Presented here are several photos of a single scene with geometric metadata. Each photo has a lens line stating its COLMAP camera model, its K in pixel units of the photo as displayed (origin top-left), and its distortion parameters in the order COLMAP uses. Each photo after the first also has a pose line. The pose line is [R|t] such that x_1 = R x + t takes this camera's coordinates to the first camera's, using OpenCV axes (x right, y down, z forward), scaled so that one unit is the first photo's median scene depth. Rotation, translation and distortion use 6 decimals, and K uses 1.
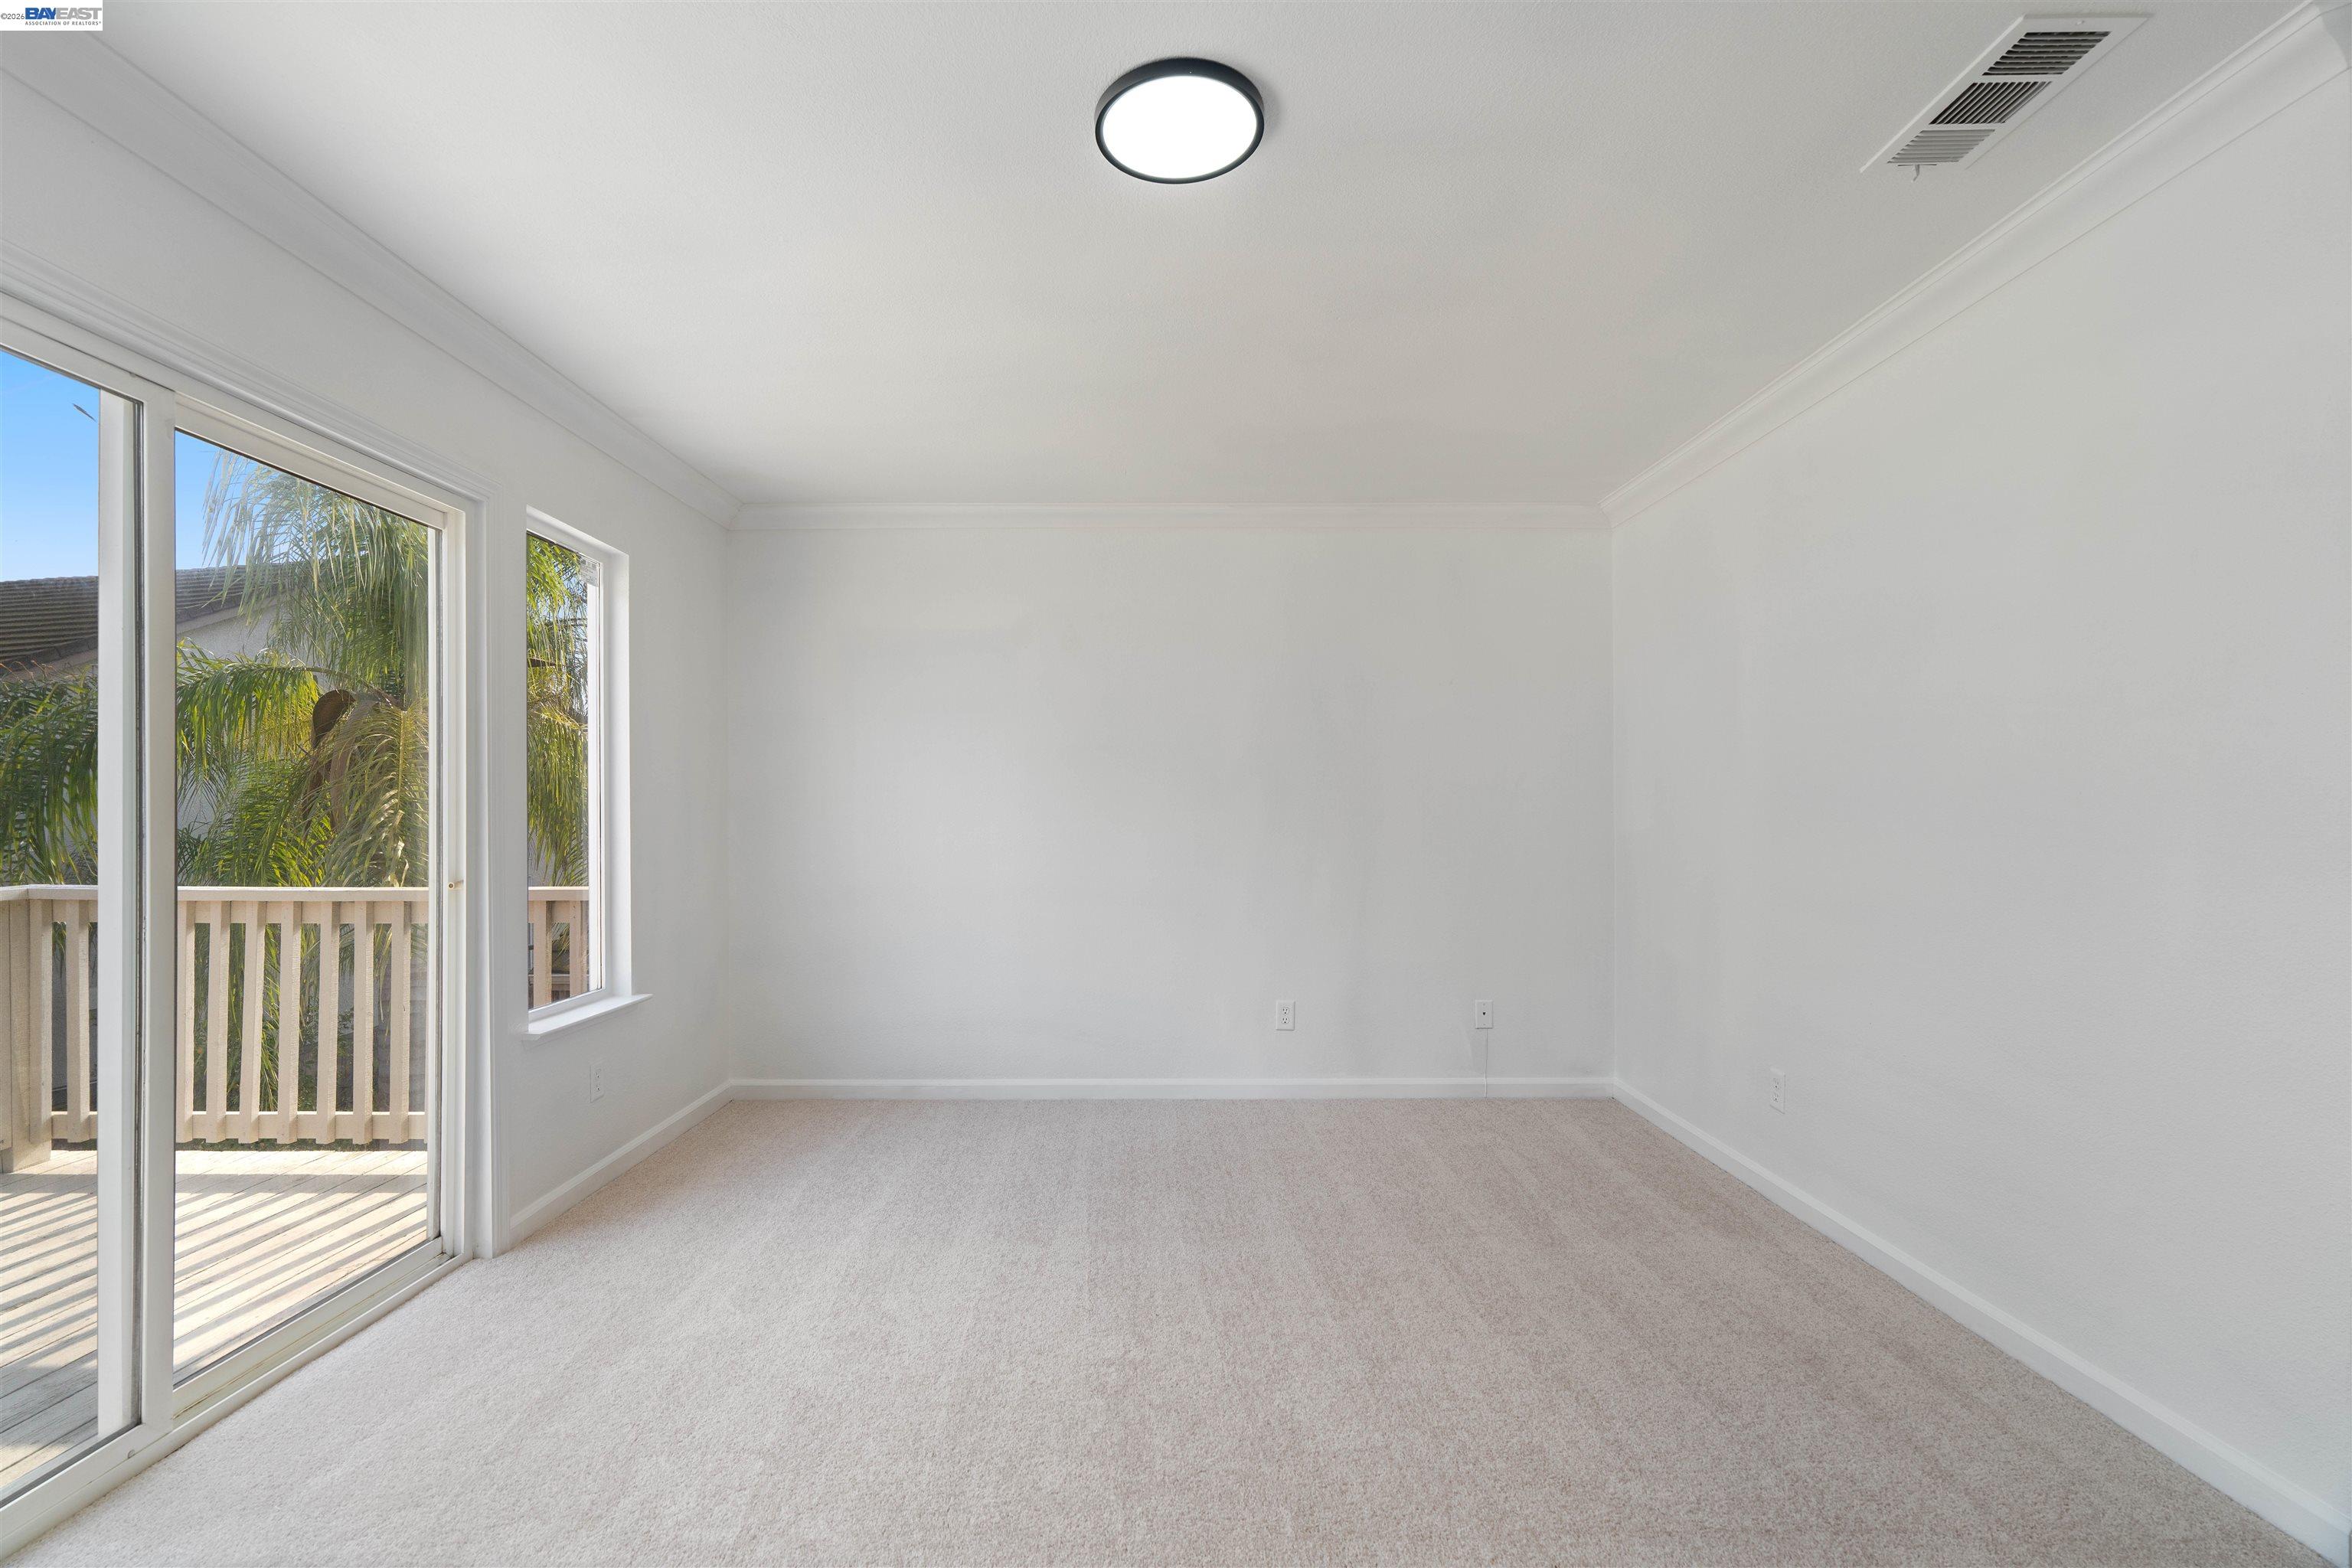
lens RADIAL K [[1061.5, 0, 1170.7], [0, 1061.5, 826.5], [0, 0, 1]] dist [-0.008296, 0.002194]
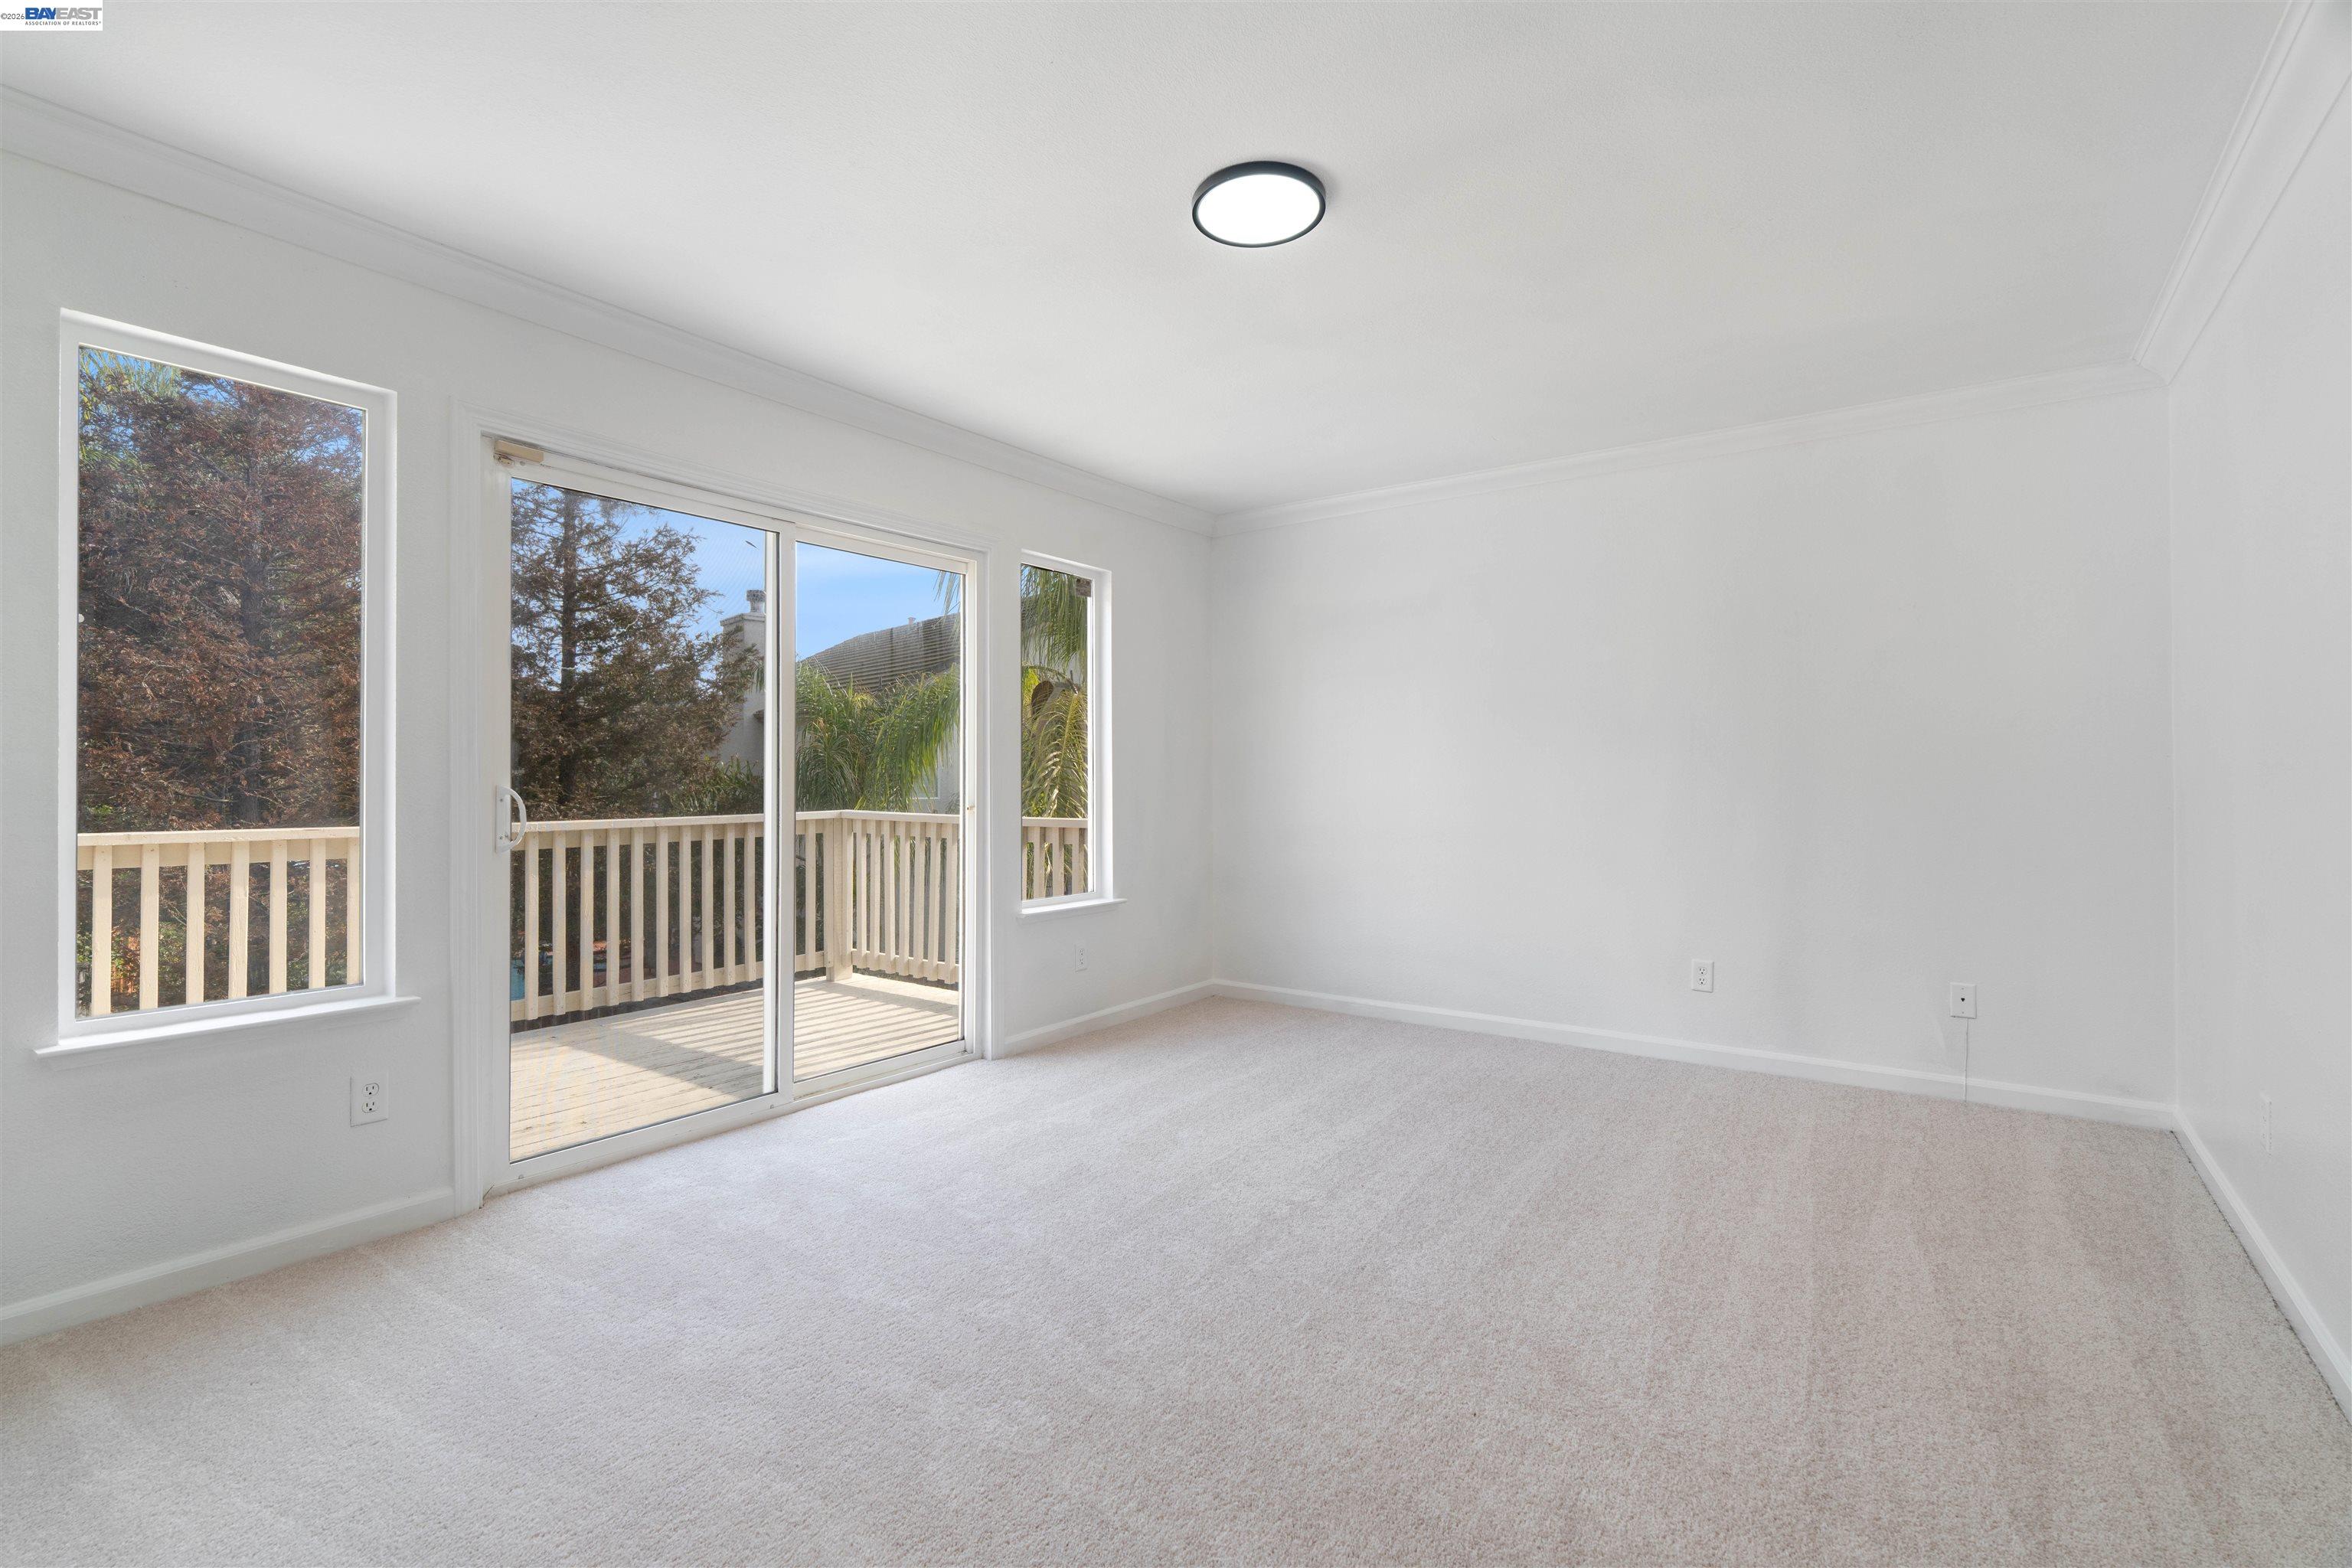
lens RADIAL K [[1061.5, 0, 1174.8], [0, 1061.5, 783.6], [0, 0, 1]] dist [-0.008296, 0.002194]
pose [[0.808850, 0.004295, -0.587999, 0.349221], [-0.007965, 0.999962, -0.003652, 0.018572], [0.587961, 0.007638, 0.808853, -0.043913]]
